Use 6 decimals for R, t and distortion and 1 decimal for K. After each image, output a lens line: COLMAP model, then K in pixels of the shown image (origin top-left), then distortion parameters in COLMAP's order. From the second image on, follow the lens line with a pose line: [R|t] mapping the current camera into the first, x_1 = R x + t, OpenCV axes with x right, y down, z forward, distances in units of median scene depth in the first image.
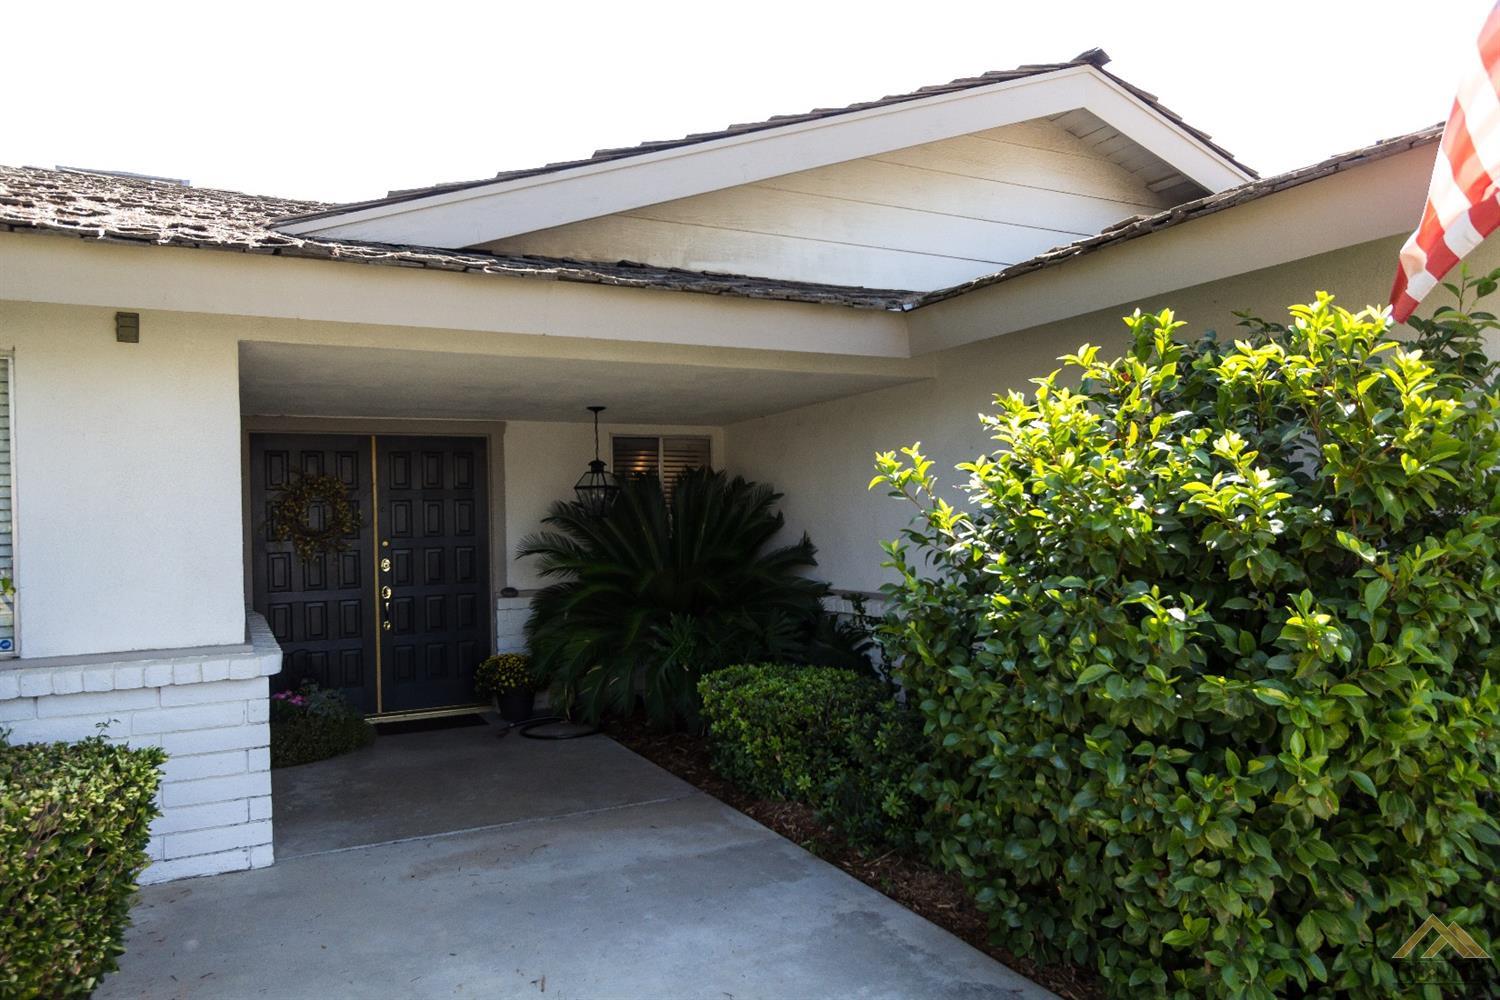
lens RADIAL K [[1000.1, 0, 747.0], [0, 1000.1, 509.4], [0, 0, 1]] dist [-0.010879, -0.003034]
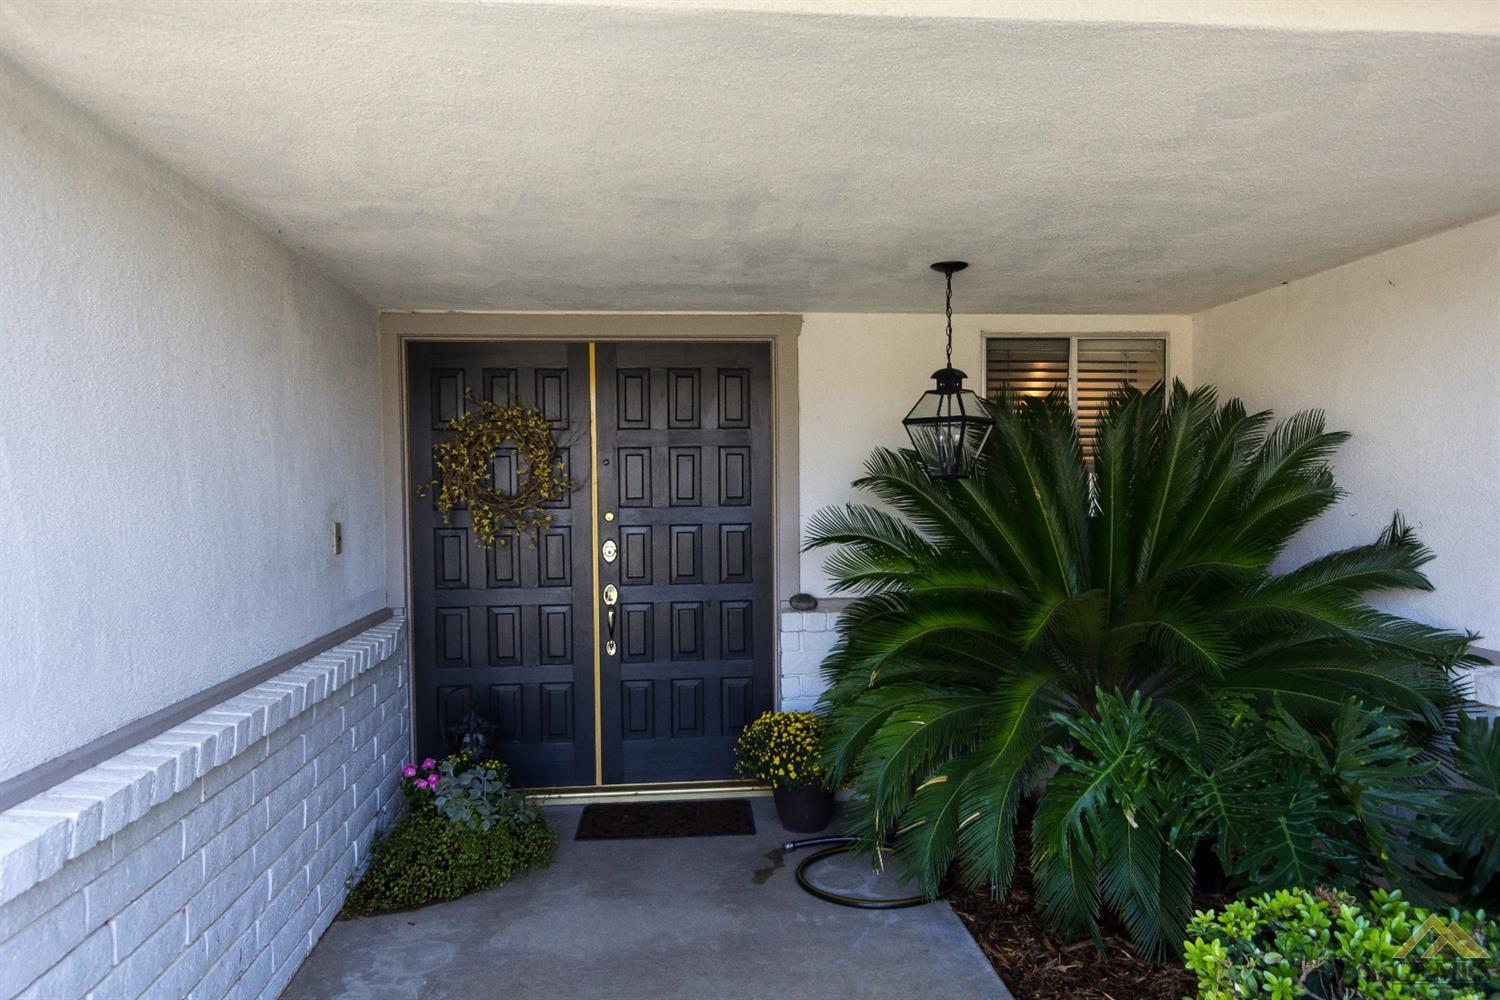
lens RADIAL K [[1000.1, 0, 742.6], [0, 1000.1, 513.9], [0, 0, 1]] dist [-0.010879, -0.003034]
pose [[0.925048, 0.025204, -0.379013, -0.048873], [-0.007339, 0.998796, 0.048507, 0.001607], [0.379780, -0.042089, 0.924119, 0.458789]]
